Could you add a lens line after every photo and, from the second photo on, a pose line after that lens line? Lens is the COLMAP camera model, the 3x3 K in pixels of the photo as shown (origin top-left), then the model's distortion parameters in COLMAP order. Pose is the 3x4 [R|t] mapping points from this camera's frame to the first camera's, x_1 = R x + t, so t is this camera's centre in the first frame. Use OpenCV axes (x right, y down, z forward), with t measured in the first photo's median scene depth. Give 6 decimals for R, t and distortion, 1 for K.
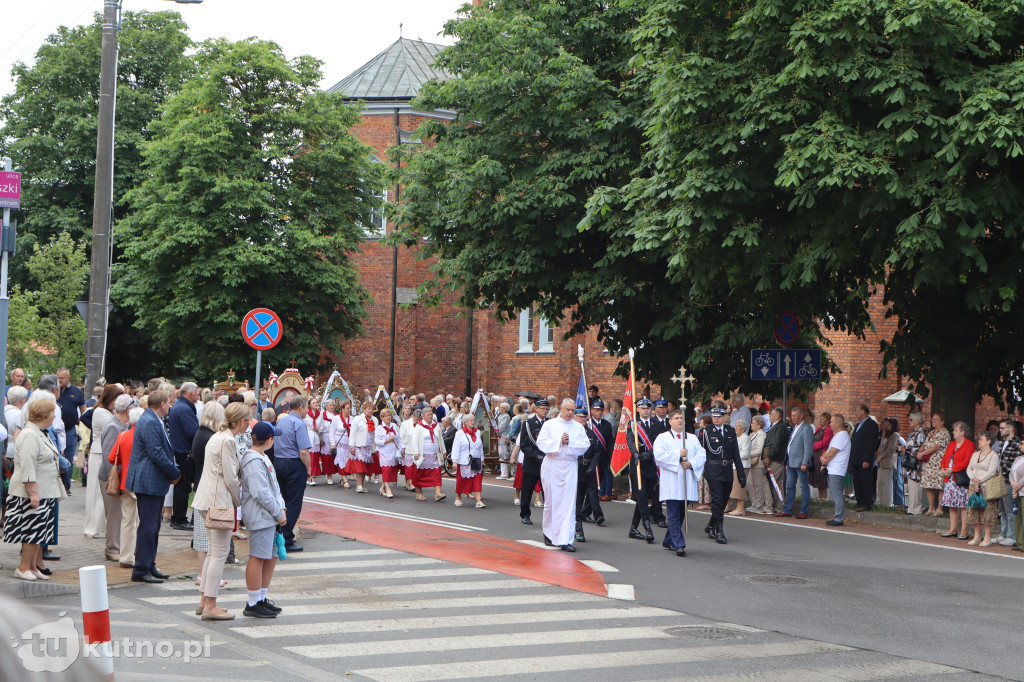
lens RADIAL K [[1485.2, 0, 508.2], [0, 1485.2, 349.4], [0, 0, 1]] dist [-0.018066, -0.011109]
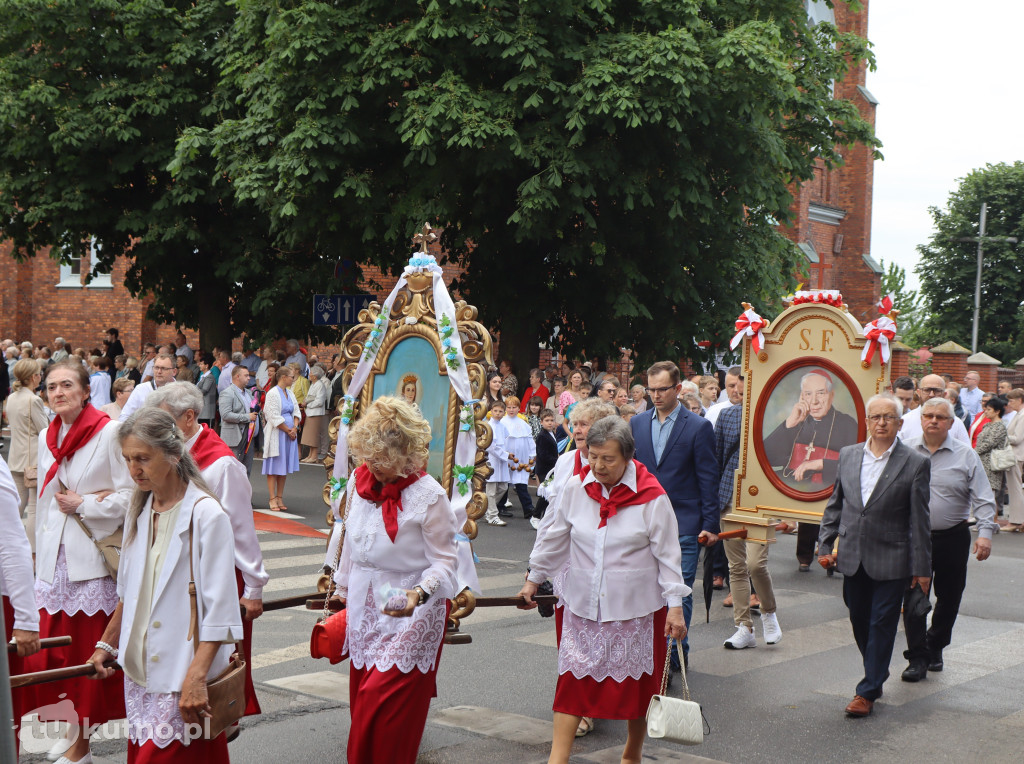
lens RADIAL K [[1616.2, 0, 511.6], [0, 1616.2, 401.7], [0, 0, 1]] dist [0.003401, -0.019706]
pose [[0.928847, -0.012167, 0.370264, -0.156060], [-0.015287, 0.997350, 0.071122, -0.010329], [-0.370149, -0.071721, 0.926200, -0.069498]]
